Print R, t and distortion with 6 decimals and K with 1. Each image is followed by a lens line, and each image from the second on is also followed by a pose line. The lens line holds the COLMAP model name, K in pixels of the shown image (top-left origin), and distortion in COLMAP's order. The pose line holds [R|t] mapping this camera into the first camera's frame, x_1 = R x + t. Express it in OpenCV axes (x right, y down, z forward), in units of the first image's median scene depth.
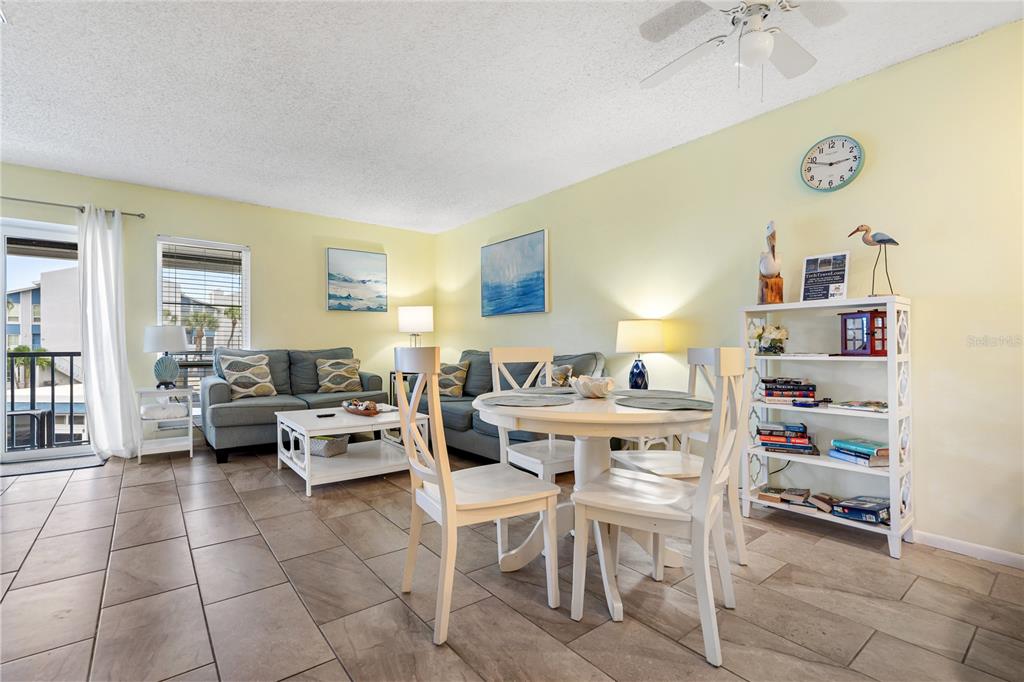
lens RADIAL K [[467.7, 0, 515.7], [0, 467.7, 348.2], [0, 0, 1]] dist [-0.009501, 0.001946]
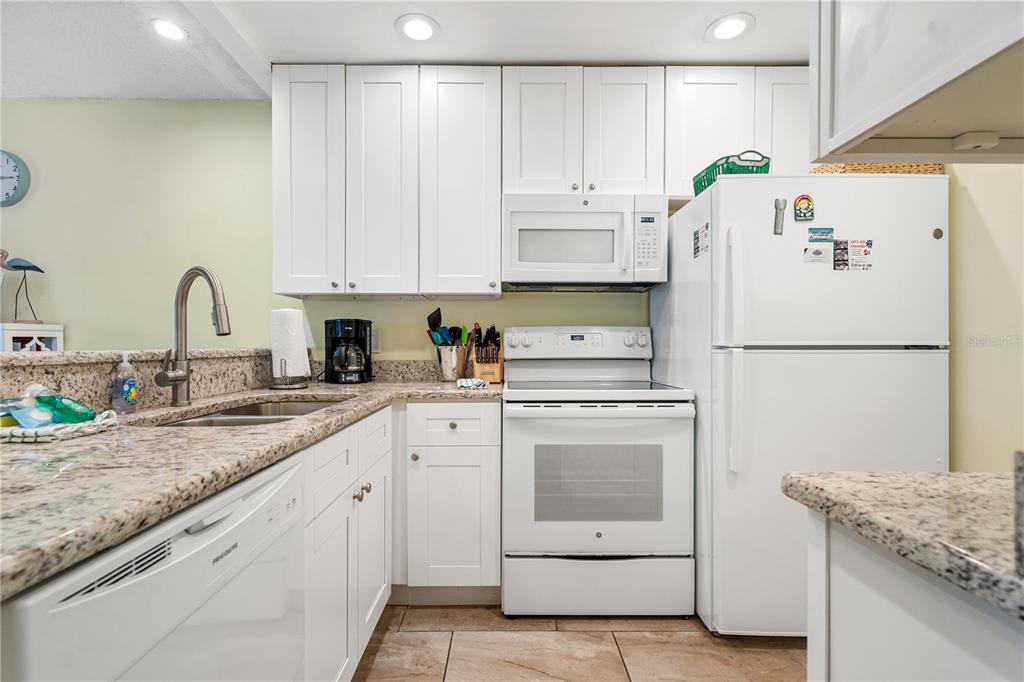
lens RADIAL K [[467.7, 0, 507.5], [0, 467.7, 347.1], [0, 0, 1]] dist [-0.009501, 0.001946]
pose [[0.617537, -0.007168, 0.786509, 0.328772], [0.007040, 0.999969, 0.003585, -0.026857], [-0.786510, 0.003323, 0.617568, -0.227963]]
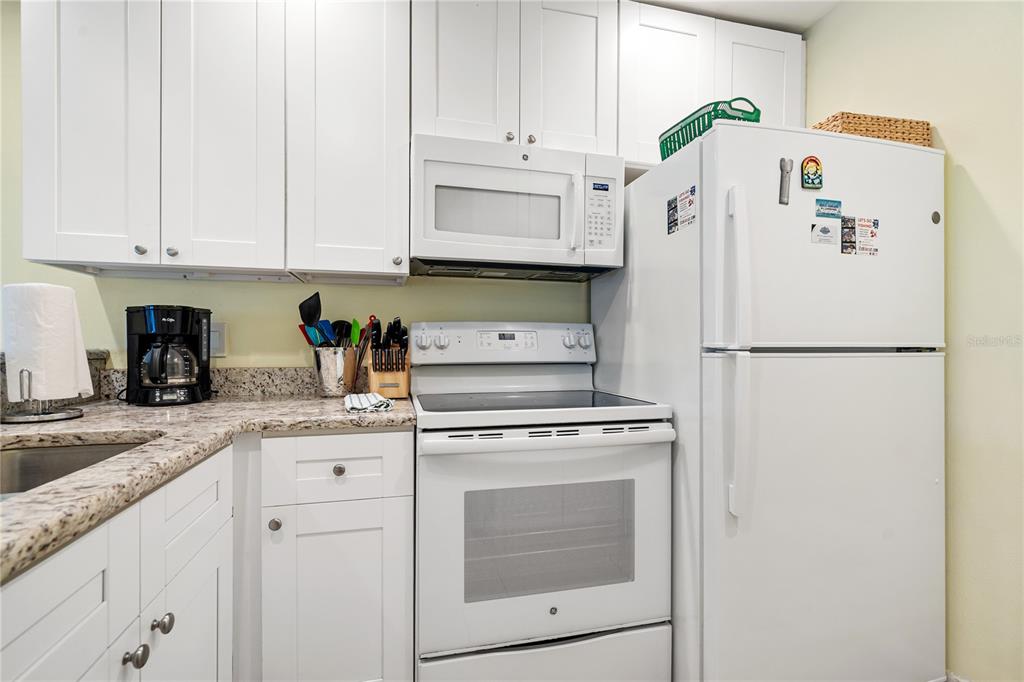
lens RADIAL K [[467.7, 0, 510.3], [0, 467.7, 346.1], [0, 0, 1]] dist [-0.009501, 0.001946]
pose [[0.413905, -0.005481, 0.910304, 0.420901], [0.005160, 0.999980, 0.003674, -0.028037], [-0.910306, 0.003176, 0.413925, -0.135352]]
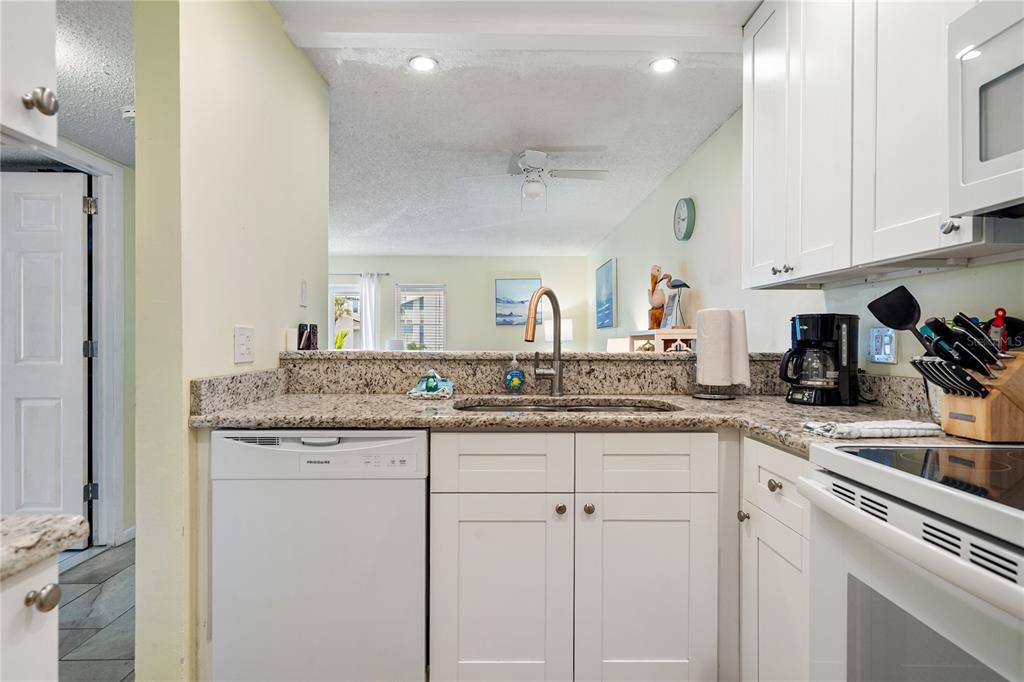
lens RADIAL K [[536.9, 0, 516.9], [0, 536.9, 340.5], [0, 0, 1]] dist [0.006686, 0.002400]
pose [[0.798643, -0.000011, -0.601805, 0.688854], [-0.004292, 0.999974, -0.005714, -0.032717], [0.601790, 0.007146, 0.798622, -0.250902]]
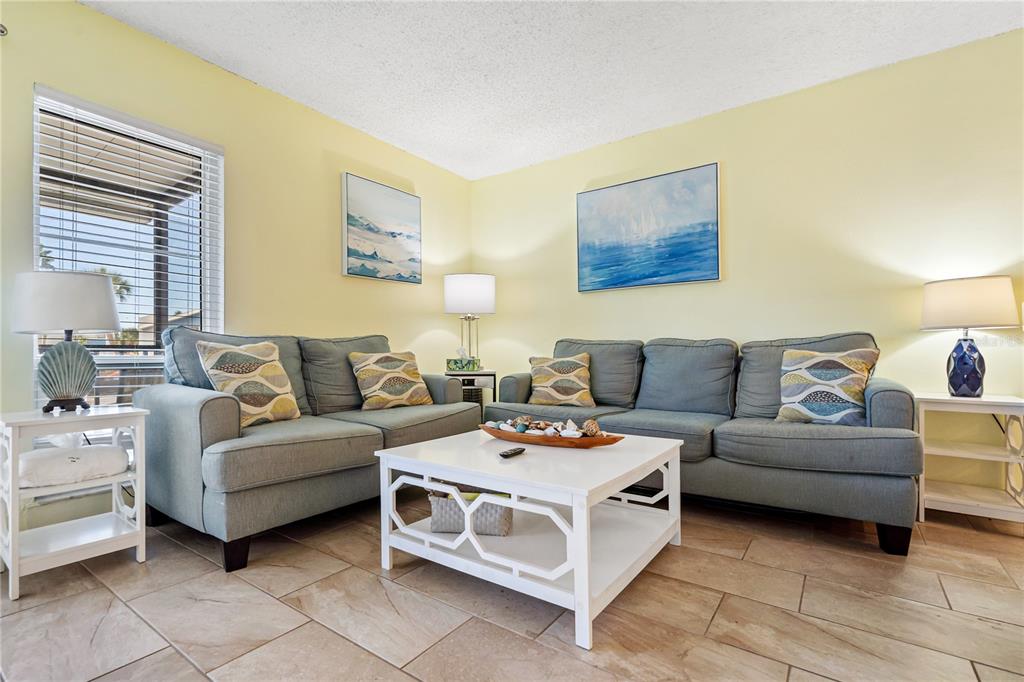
lens RADIAL K [[467.7, 0, 505.8], [0, 467.7, 350.7], [0, 0, 1]] dist [-0.009501, 0.001946]
pose [[0.960812, -0.006388, 0.277128, -0.434501], [0.010728, 0.999842, -0.014145, 0.034391], [-0.276994, 0.016563, 0.960729, 0.416531]]
